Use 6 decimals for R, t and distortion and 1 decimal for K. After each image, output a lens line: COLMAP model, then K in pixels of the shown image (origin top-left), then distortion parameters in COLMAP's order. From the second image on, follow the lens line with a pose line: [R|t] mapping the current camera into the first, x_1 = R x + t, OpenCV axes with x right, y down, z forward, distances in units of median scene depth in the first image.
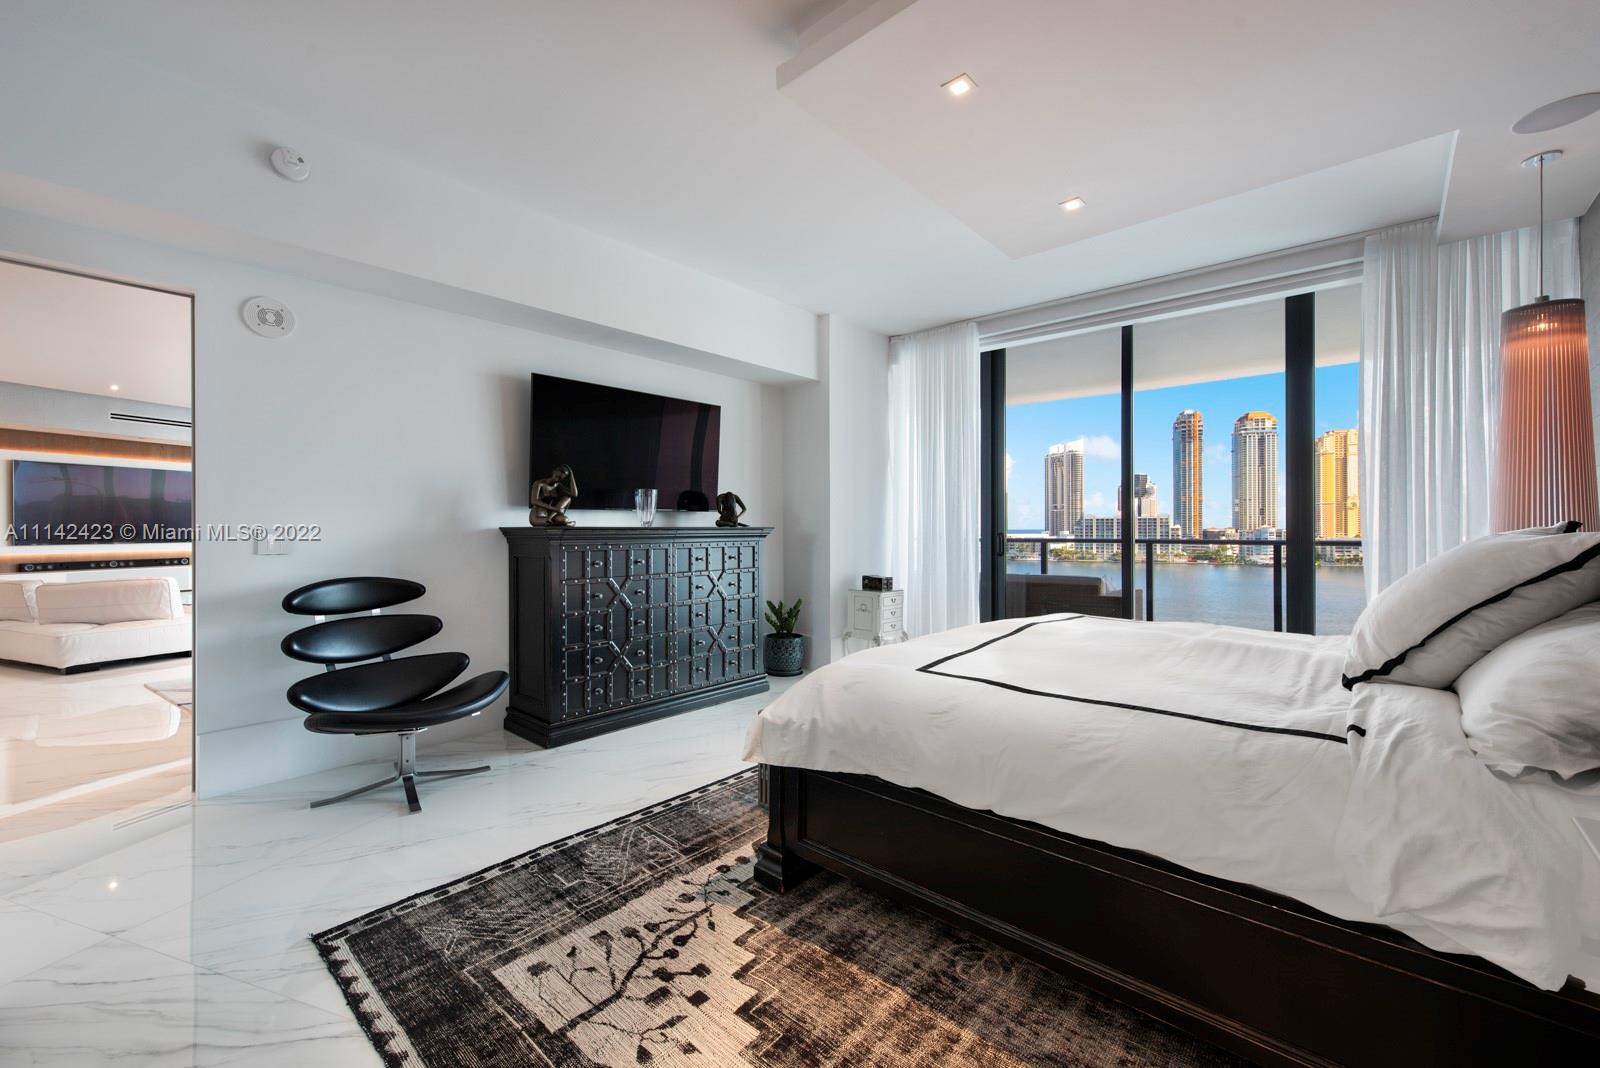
lens RADIAL K [[648.9, 0, 802.3], [0, 648.9, 521.6], [0, 0, 1]] dist [0.024116, -0.003599]
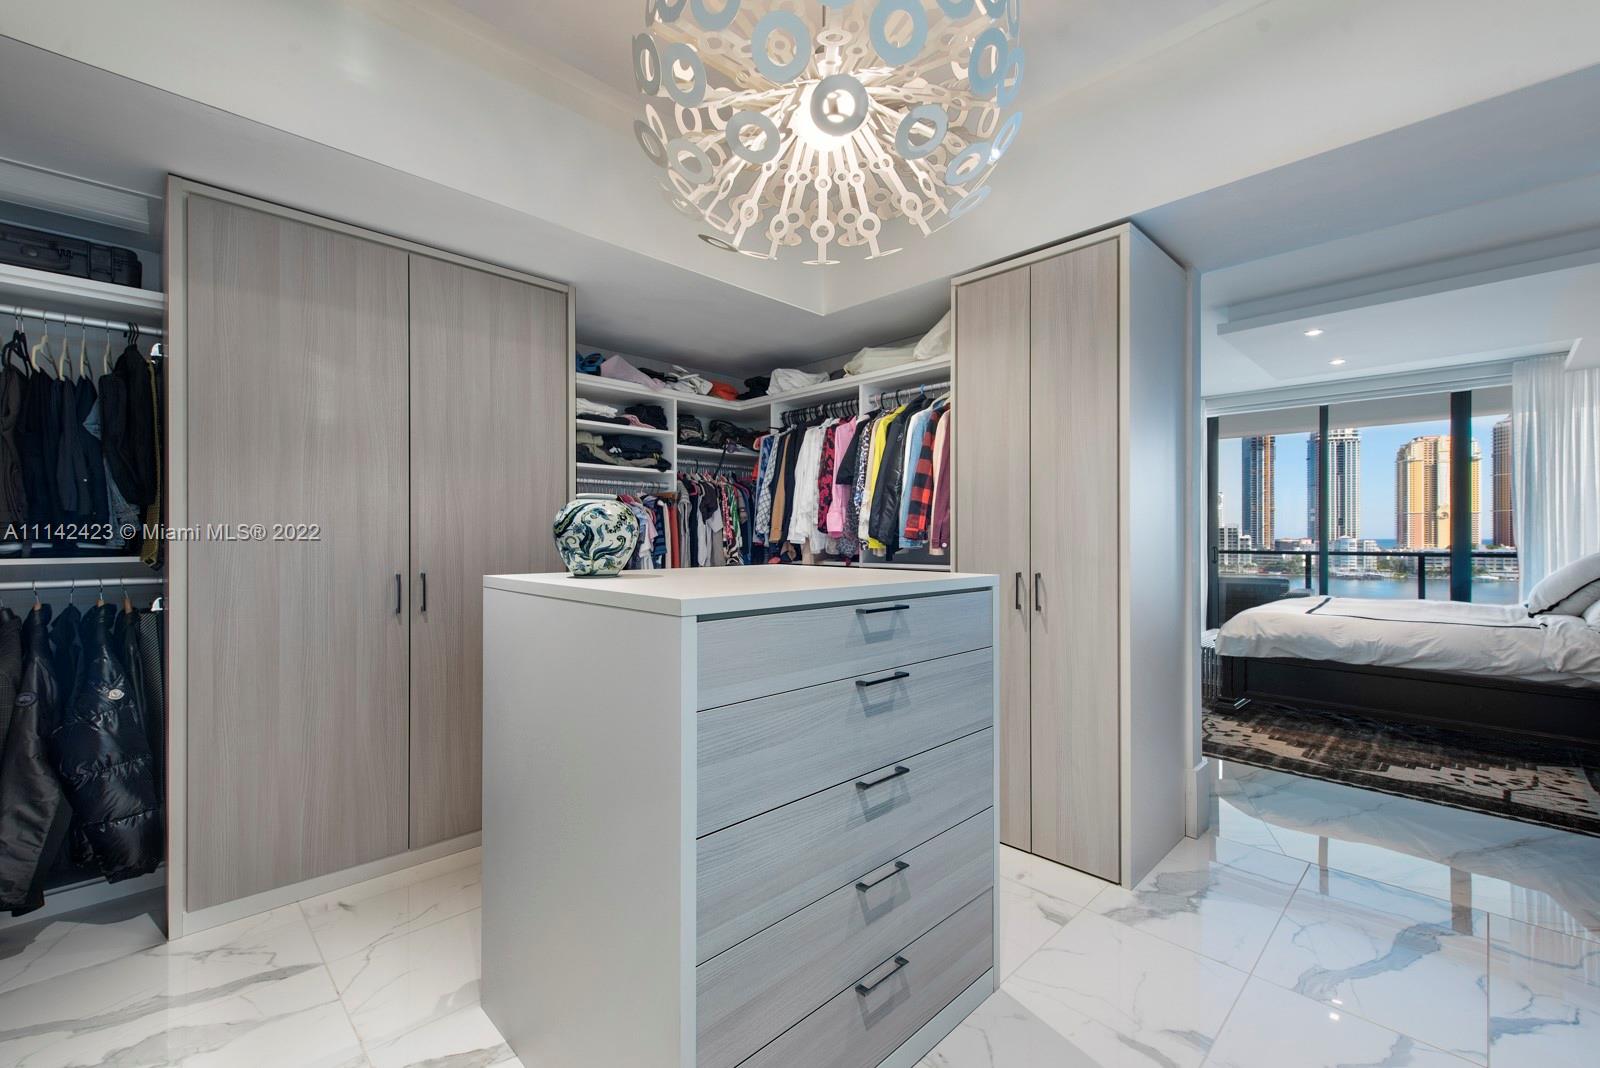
lens RADIAL K [[648.9, 0, 803.4], [0, 648.9, 528.5], [0, 0, 1]] dist [0.024116, -0.003599]
pose [[0.997426, 0.001231, -0.071694, -1.354213], [-0.001487, 0.999993, -0.003525, -0.042020], [0.071689, 0.003622, 0.997420, -1.315439]]
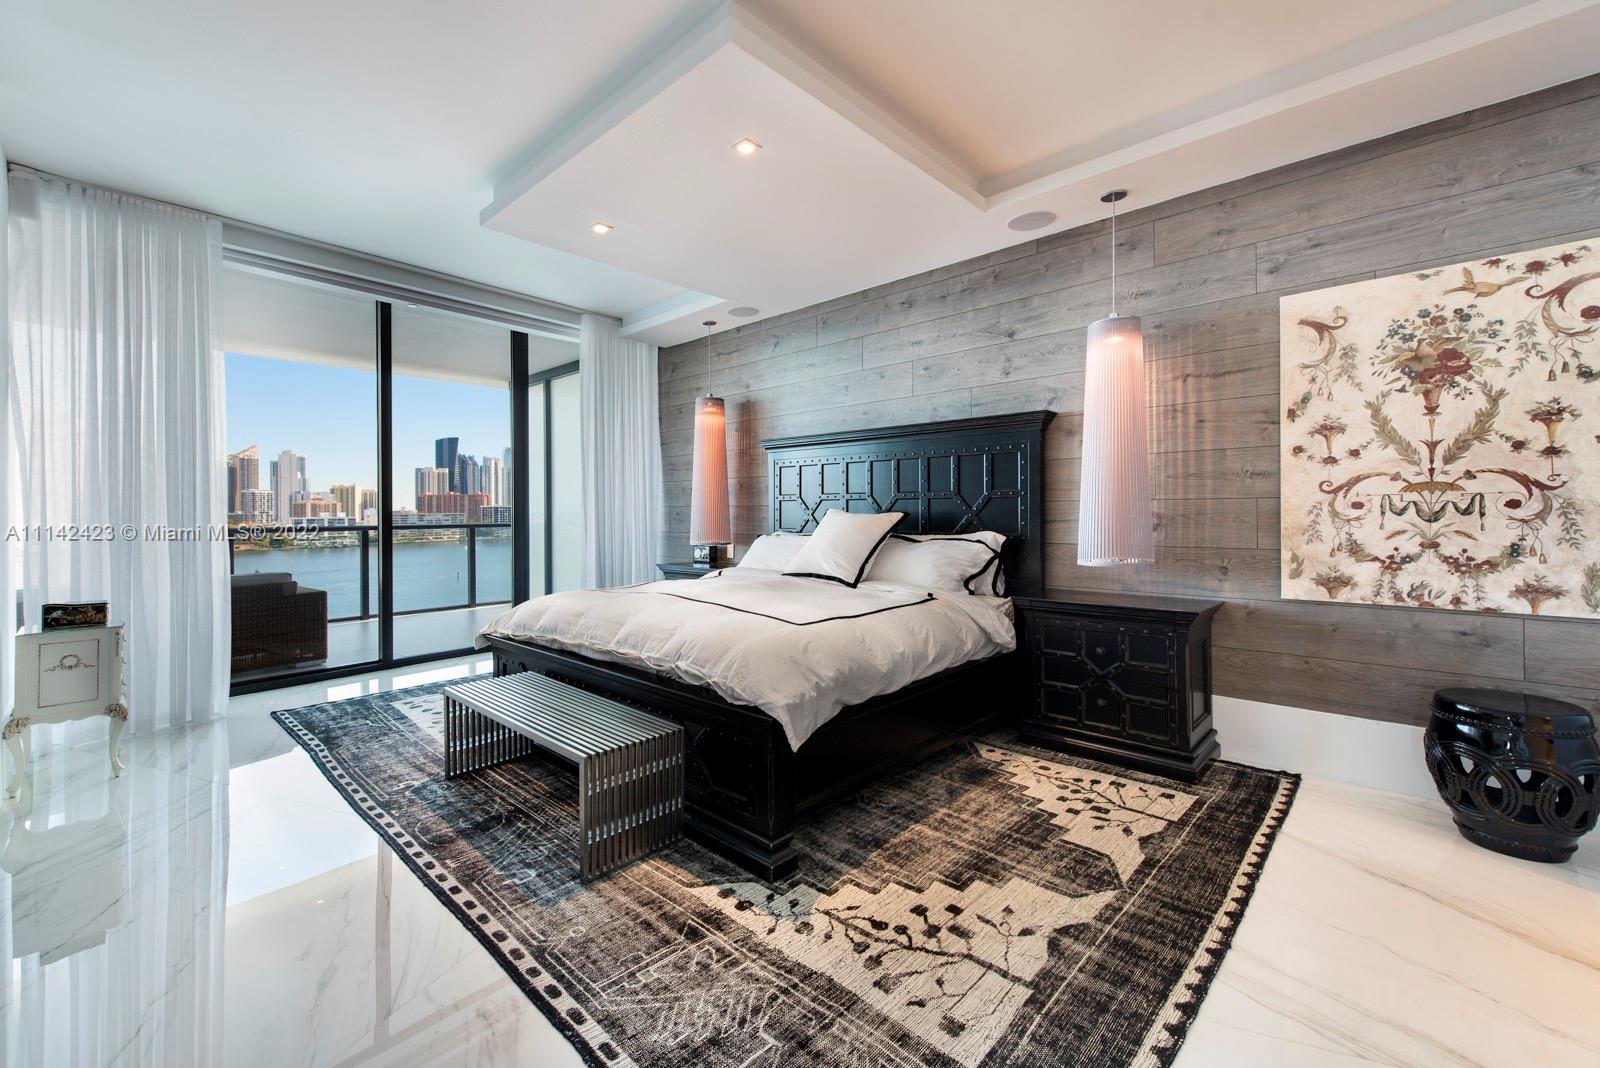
lens RADIAL K [[648.9, 0, 747.5], [0, 648.9, 517.8], [0, 0, 1]] dist [0.024116, -0.003599]
pose [[0.063703, -0.004456, 0.997959, -1.112594], [-0.009101, 0.999946, 0.005046, 0.012526], [-0.997927, -0.009404, 0.063659, 1.065371]]
